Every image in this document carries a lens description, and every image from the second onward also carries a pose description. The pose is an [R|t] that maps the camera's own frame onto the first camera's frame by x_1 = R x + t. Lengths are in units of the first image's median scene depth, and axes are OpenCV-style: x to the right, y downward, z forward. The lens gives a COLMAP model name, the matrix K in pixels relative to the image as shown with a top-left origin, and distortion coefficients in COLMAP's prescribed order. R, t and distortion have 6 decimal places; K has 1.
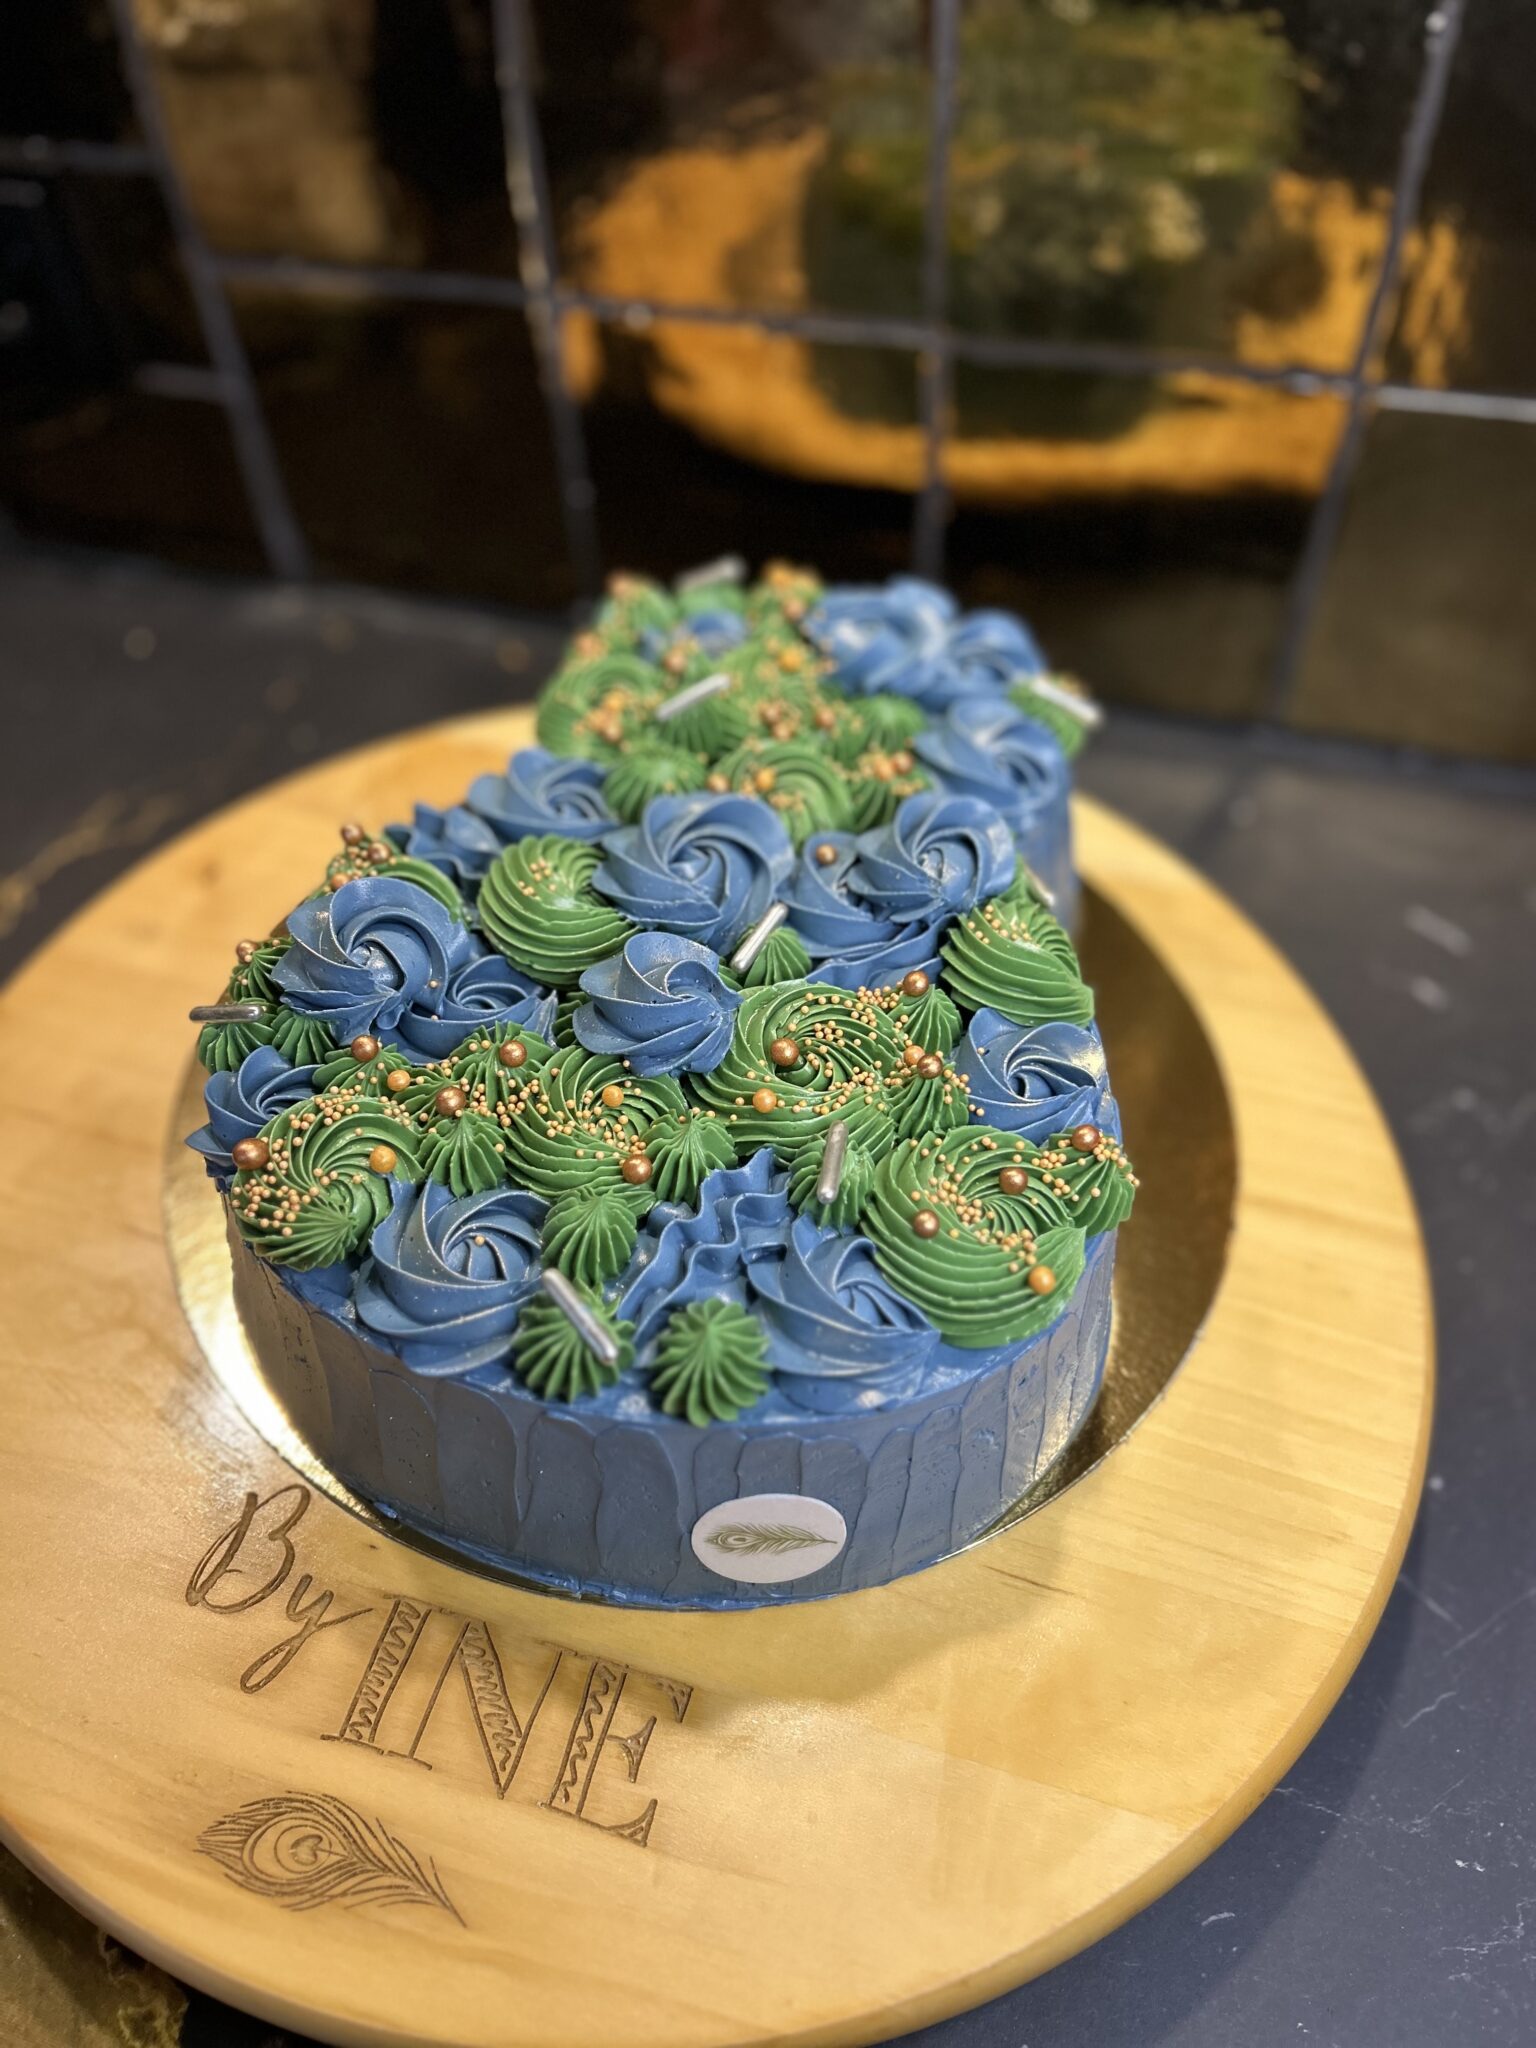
lens RADIAL K [[1548.3, 0, 758.2], [0, 1548.3, 1021.9], [0, 0, 1]] dist [0.040067, -0.005565]
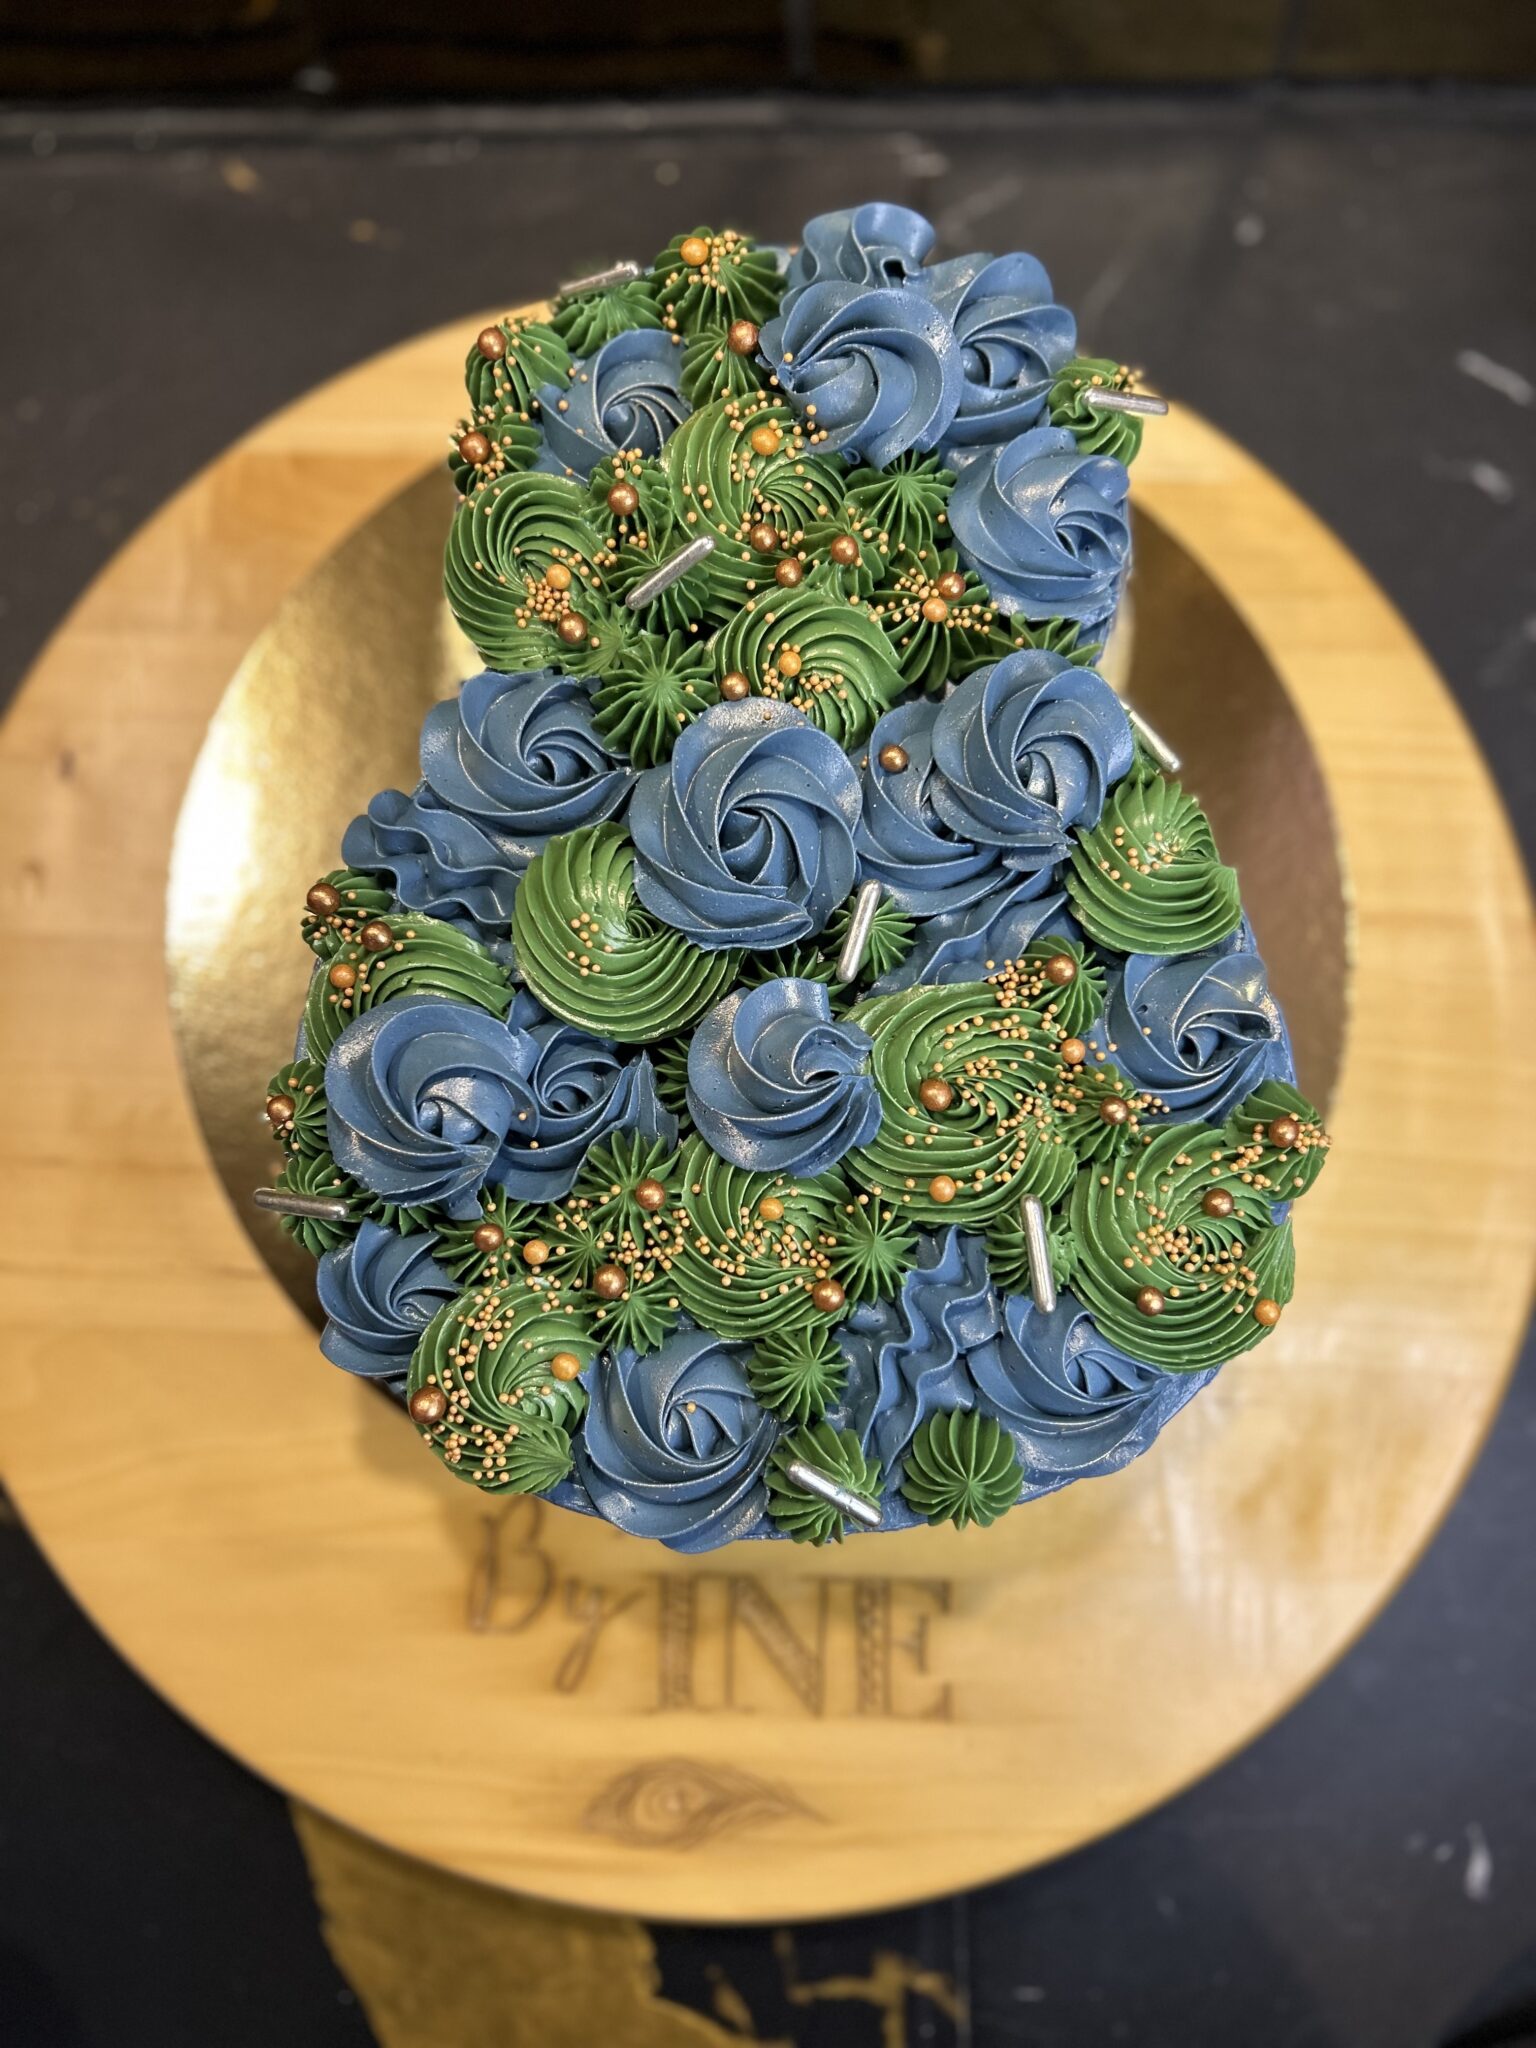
lens RADIAL K [[1548.3, 0, 758.6], [0, 1548.3, 1030.8], [0, 0, 1]] dist [0.040067, -0.005565]
pose [[0.964327, -0.263807, 0.021905, -0.095448], [0.206850, 0.802584, 0.559528, -0.554766], [-0.165188, -0.535037, 0.828522, 0.312498]]
